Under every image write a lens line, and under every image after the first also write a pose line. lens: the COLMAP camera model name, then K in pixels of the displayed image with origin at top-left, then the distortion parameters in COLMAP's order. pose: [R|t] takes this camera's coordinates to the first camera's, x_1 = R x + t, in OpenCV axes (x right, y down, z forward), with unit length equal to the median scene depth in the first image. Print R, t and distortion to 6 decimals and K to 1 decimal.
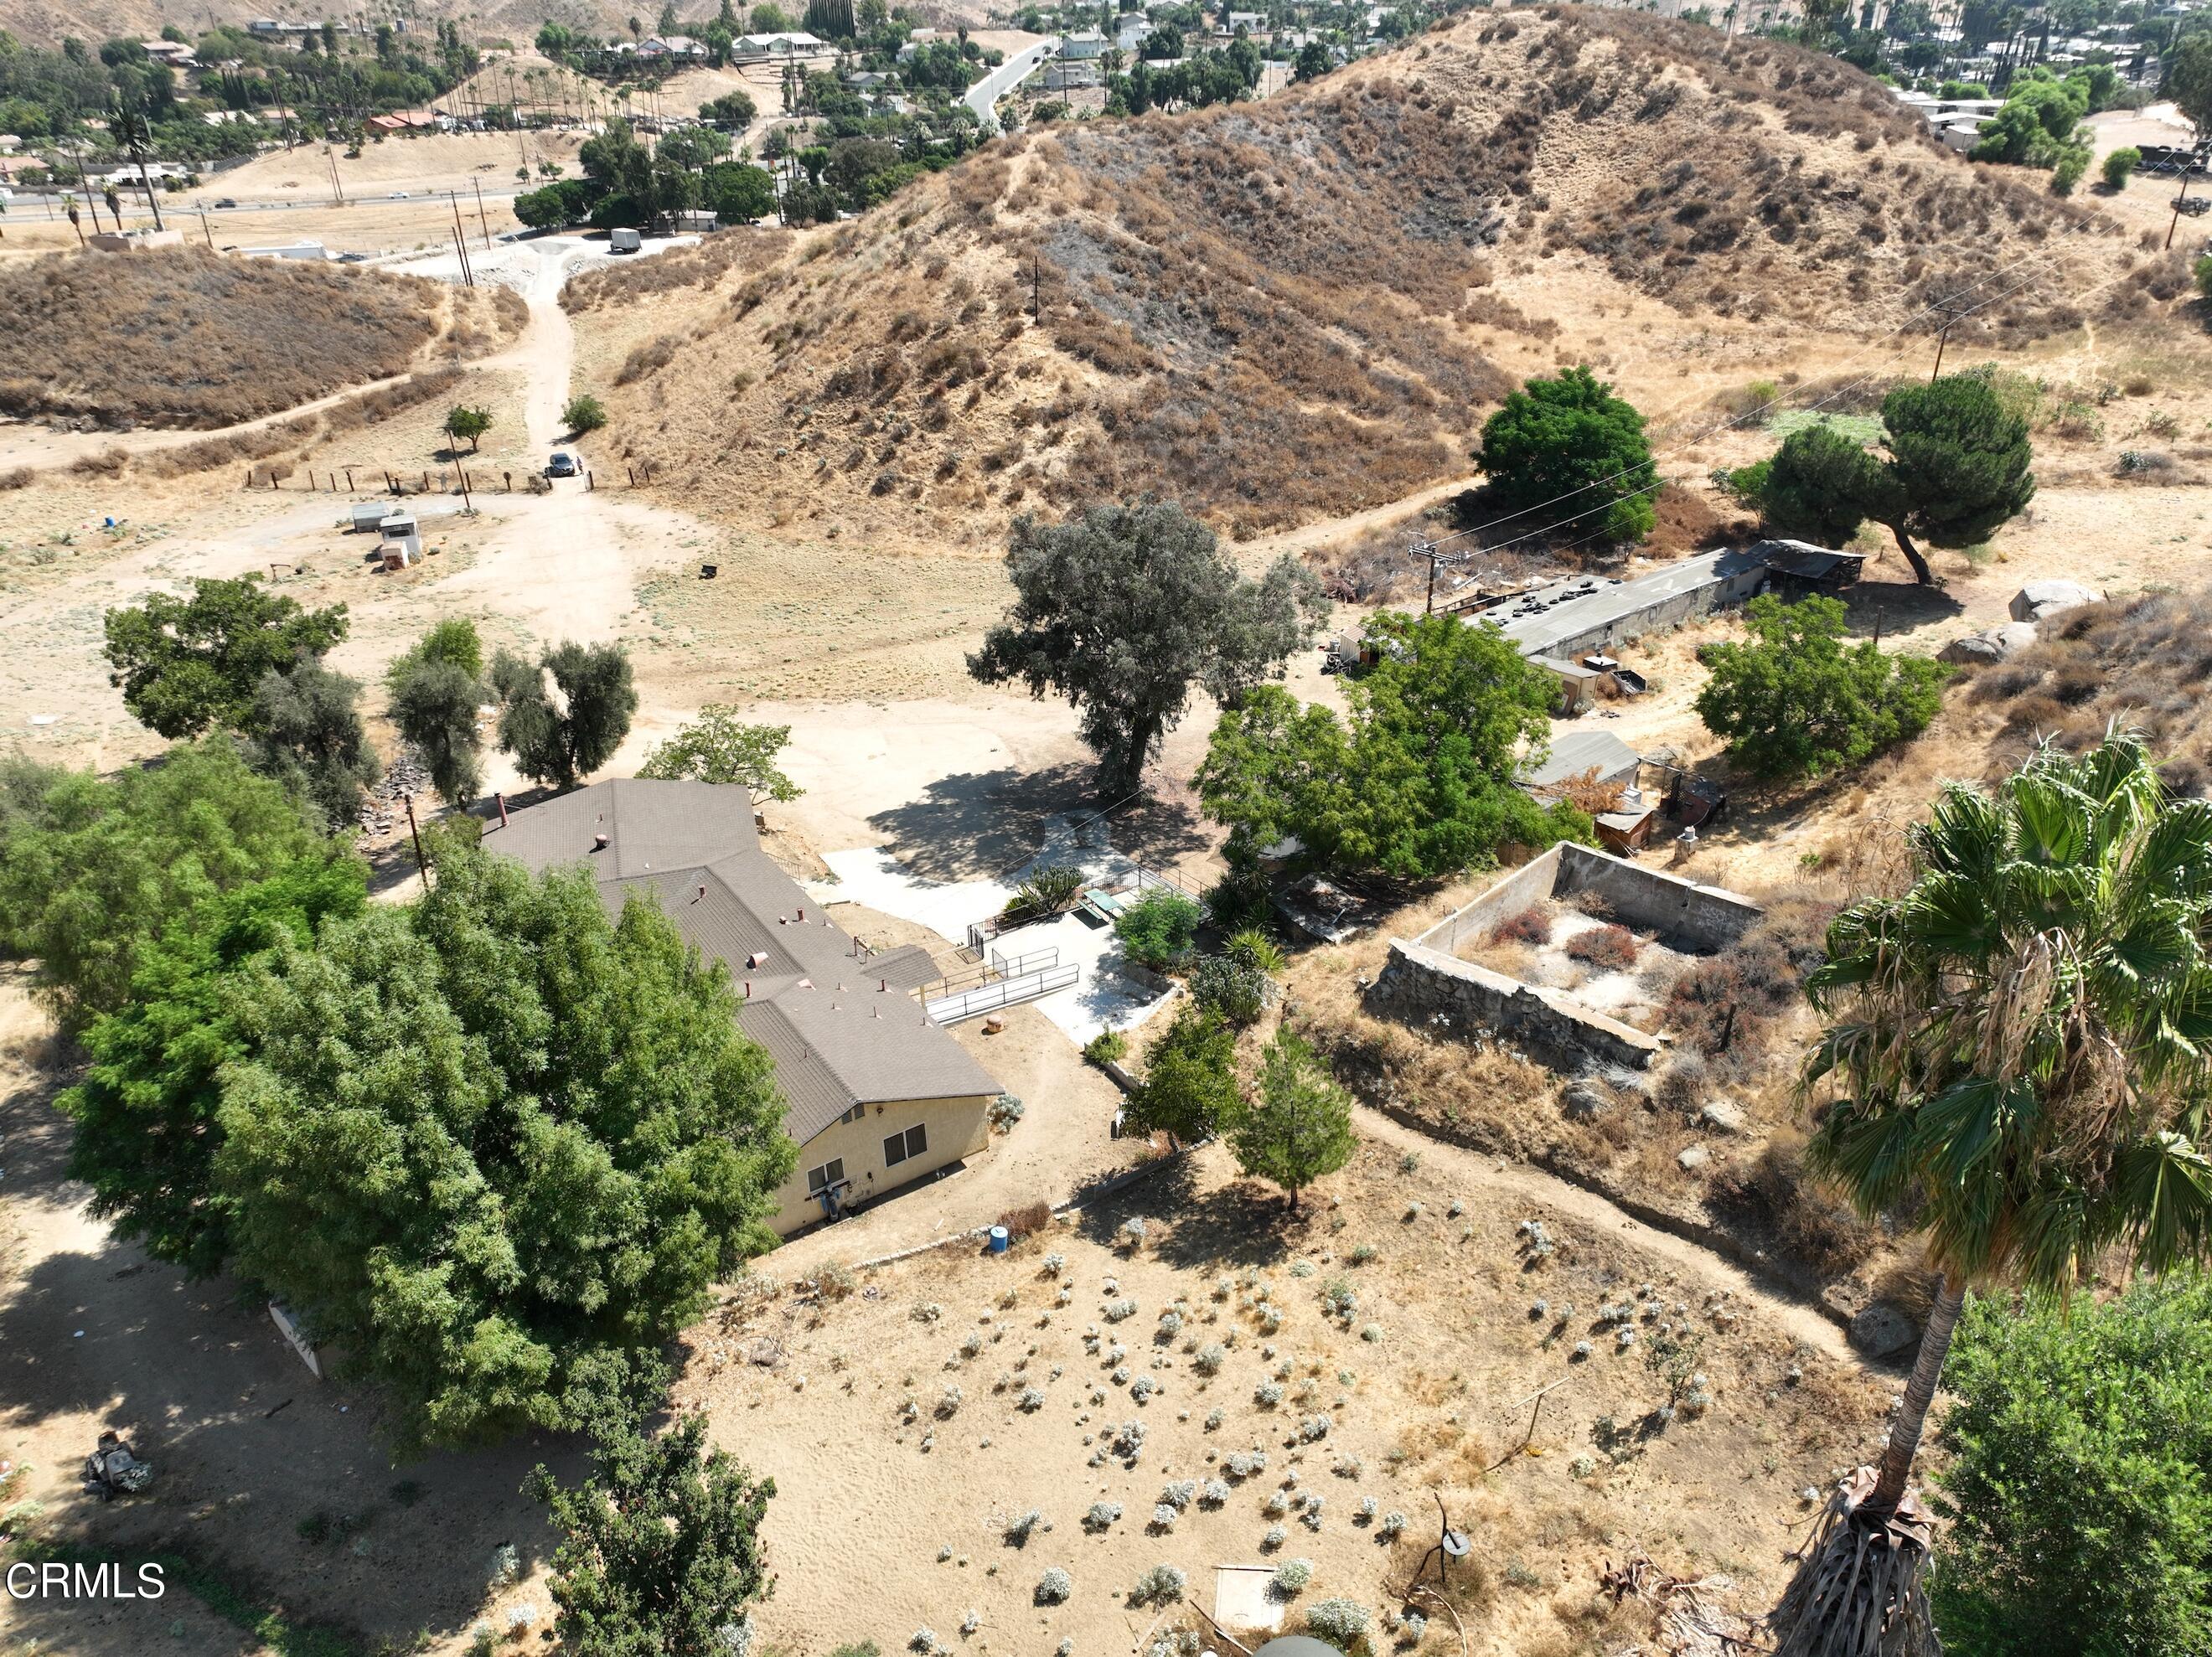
lens RADIAL K [[1549.7, 0, 1120.0], [0, 1549.7, 823.2], [0, 0, 1]] dist [0.011315, 0.007833]
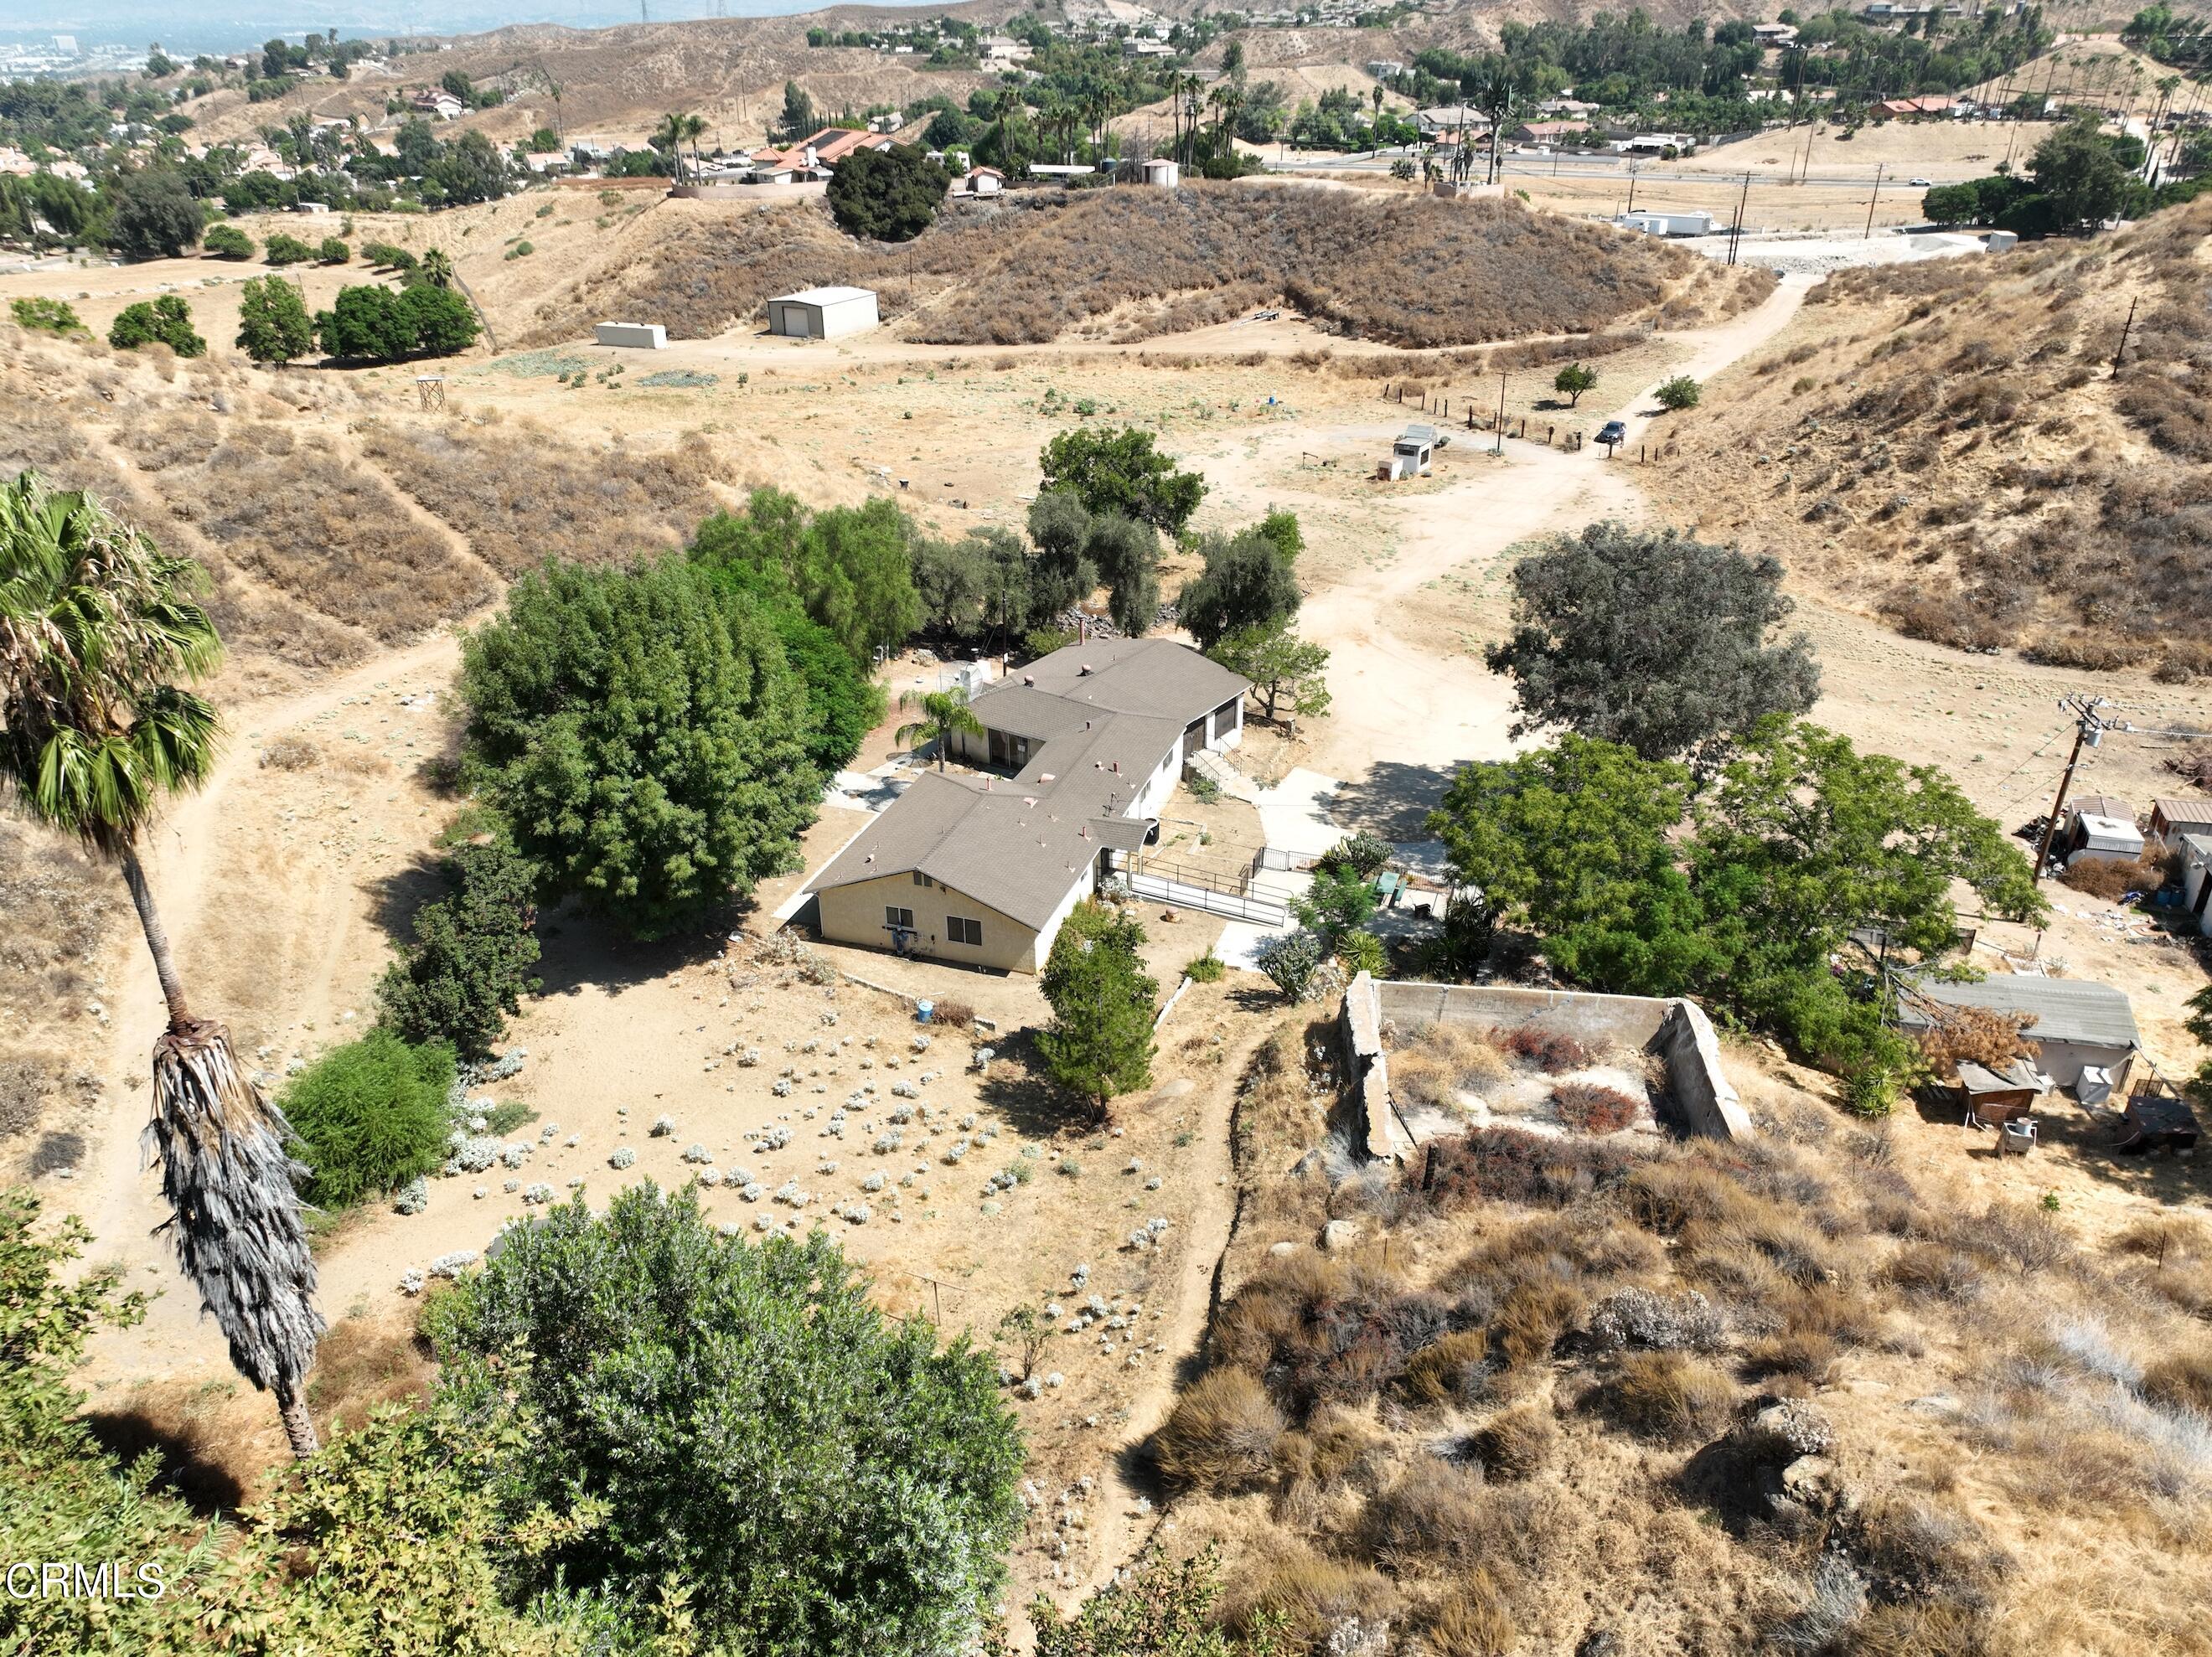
lens RADIAL K [[1549.7, 0, 1120.0], [0, 1549.7, 823.2], [0, 0, 1]] dist [0.011315, 0.007833]
pose [[0.611692, 0.379429, -0.694166, 0.294913], [-0.373256, 0.912088, 0.169634, -0.048456], [0.697505, 0.155338, 0.699541, 0.083772]]
